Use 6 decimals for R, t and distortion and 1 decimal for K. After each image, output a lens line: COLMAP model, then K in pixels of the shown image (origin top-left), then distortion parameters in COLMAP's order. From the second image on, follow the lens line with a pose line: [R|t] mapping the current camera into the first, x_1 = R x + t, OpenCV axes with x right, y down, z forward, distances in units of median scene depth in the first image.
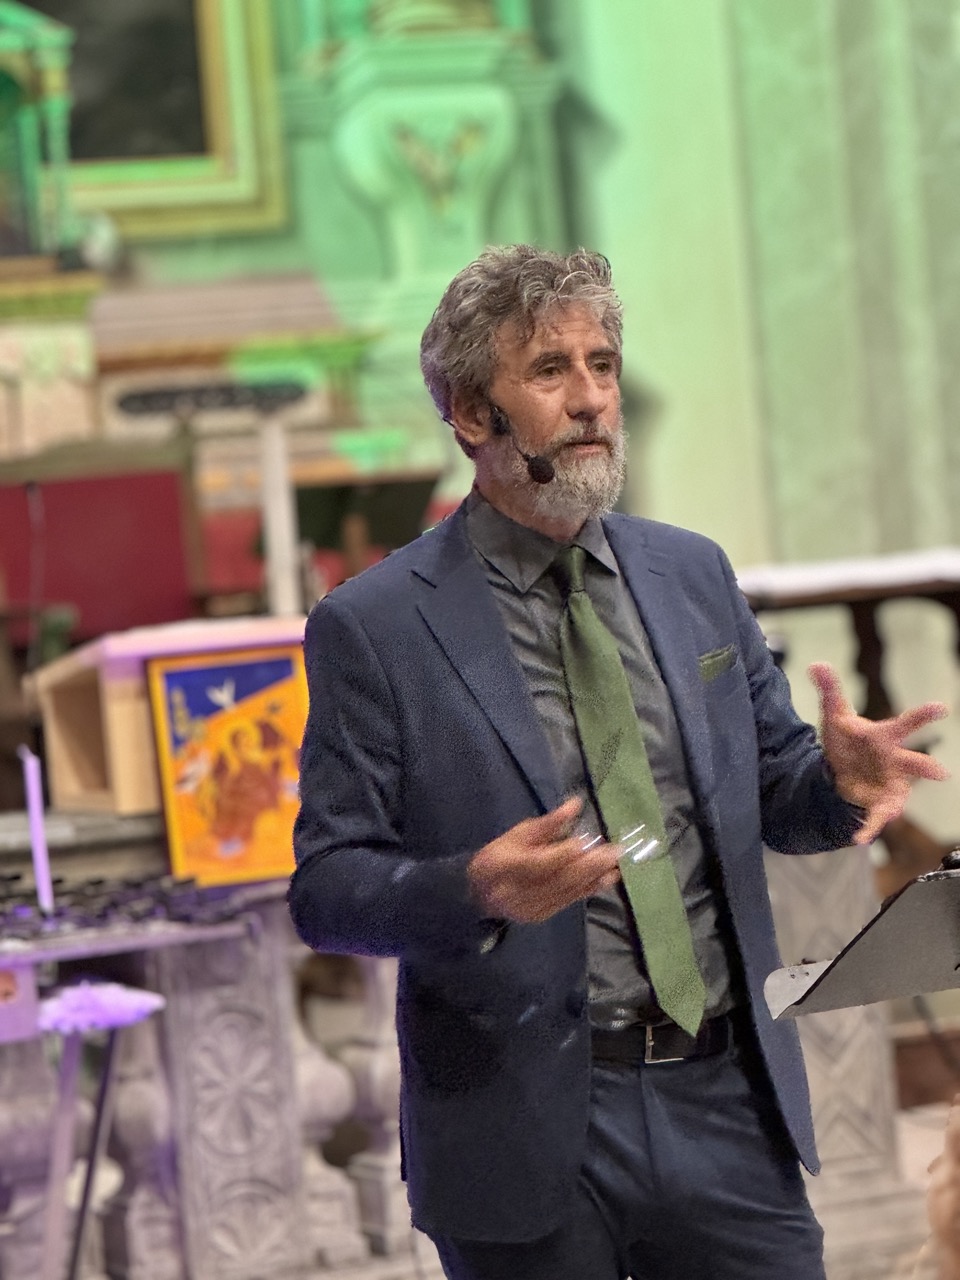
lens RADIAL K [[4979.0, 0, 478.6], [0, 4979.0, 640.2], [0, 0, 1]] dist [-0.138848, 0.000000]
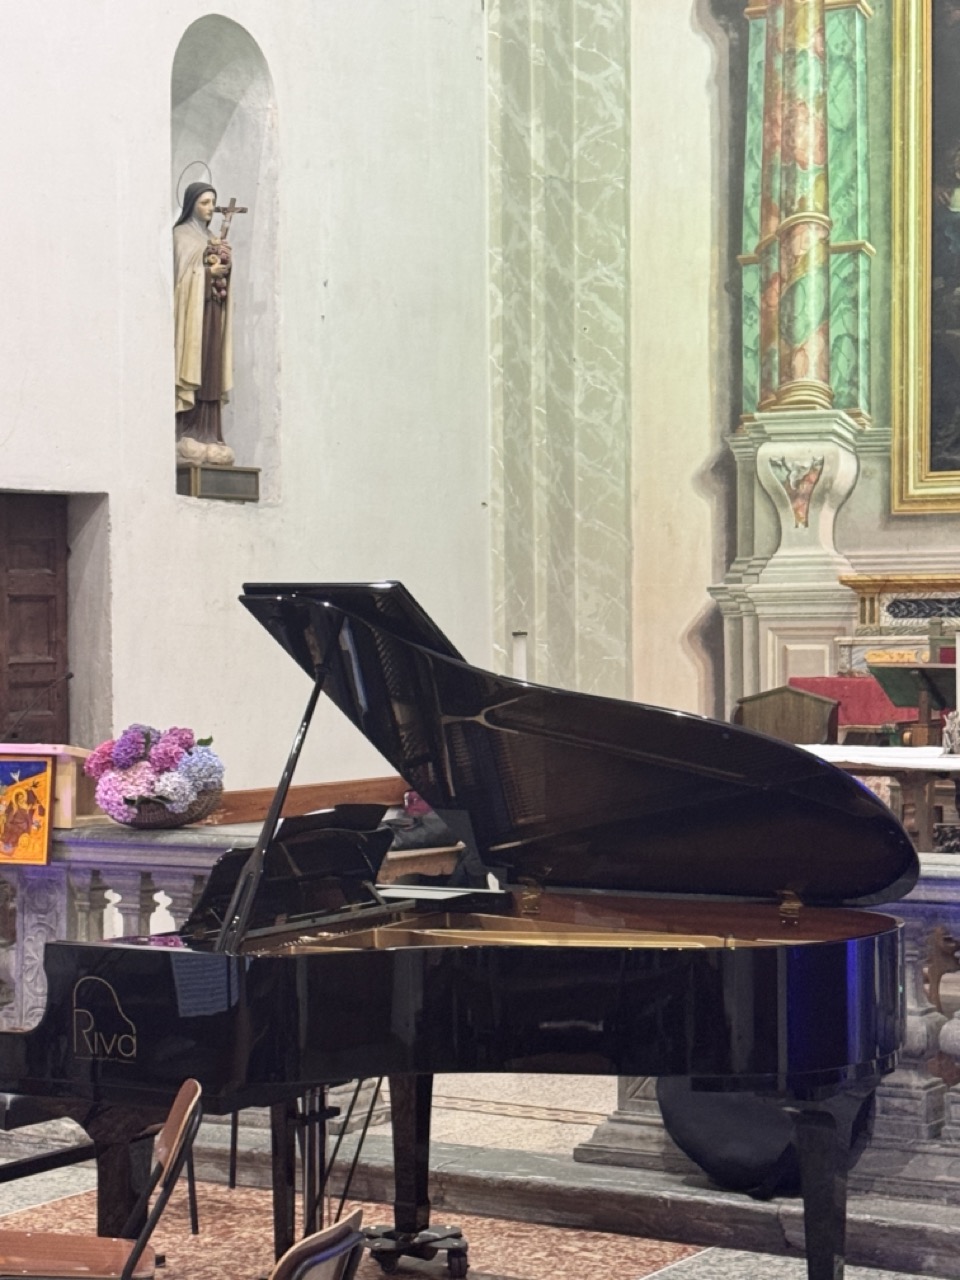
lens RADIAL K [[2746.3, 0, 472.4], [0, 2746.3, 652.0], [0, 0, 1]] dist [0.124860, 0.000000]
pose [[0.531074, 0.087785, -0.842766, 1.037228], [-0.069037, 0.995795, 0.060221, -0.125693], [0.844508, 0.026200, 0.534901, 0.532531]]
